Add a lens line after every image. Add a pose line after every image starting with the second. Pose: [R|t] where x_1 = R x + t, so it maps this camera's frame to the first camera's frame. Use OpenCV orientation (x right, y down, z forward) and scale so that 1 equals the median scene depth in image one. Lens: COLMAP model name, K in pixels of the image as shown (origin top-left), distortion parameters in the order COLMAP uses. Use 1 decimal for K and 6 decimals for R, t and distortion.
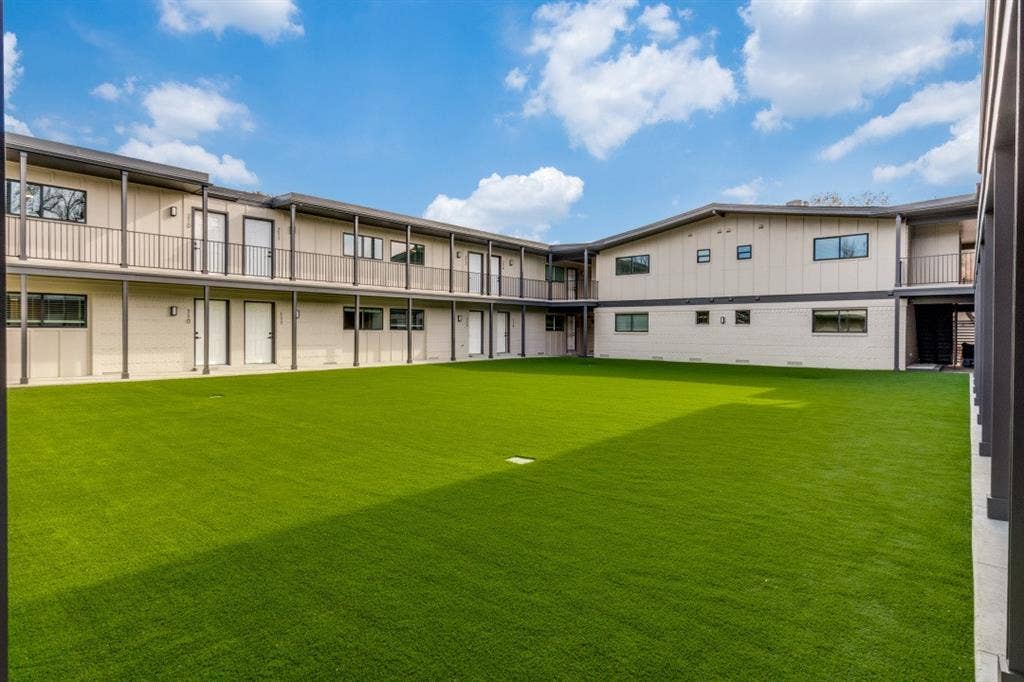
lens RADIAL K [[548.5, 0, 508.9], [0, 548.5, 339.1], [0, 0, 1]] dist [0.023378, 0.000200]
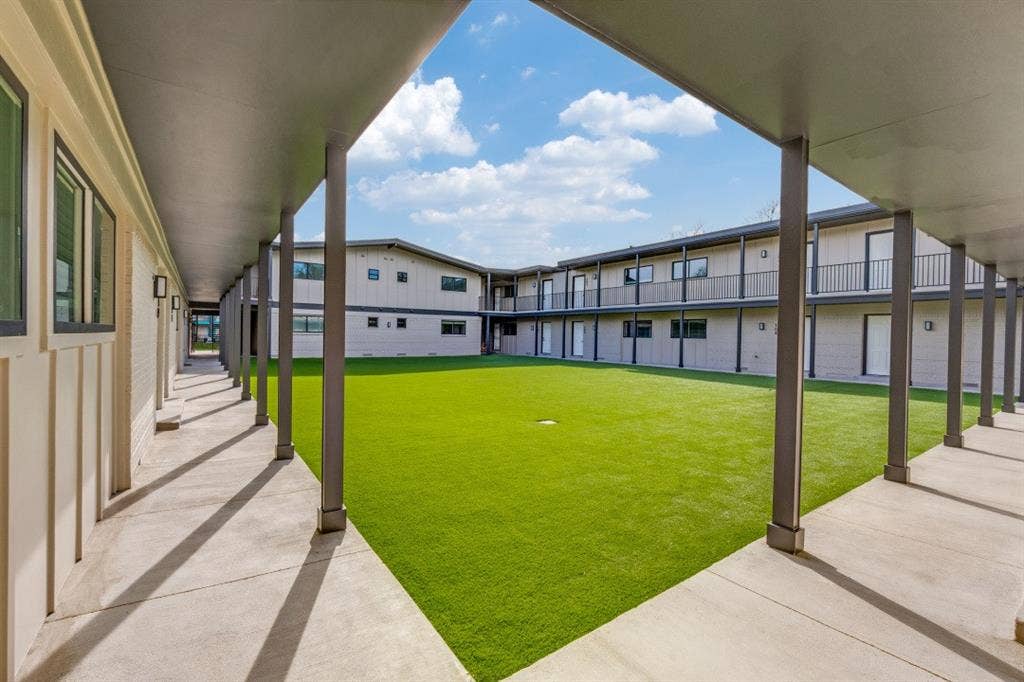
lens RADIAL K [[440.5, 0, 517.3], [0, 440.5, 343.9], [0, 0, 1]] dist [-0.000970, -0.000047]
pose [[-0.240717, 0.008719, -0.970556, 0.919884], [-0.035034, 0.999230, 0.017665, -0.009955], [0.969963, 0.038255, -0.240226, 1.050233]]
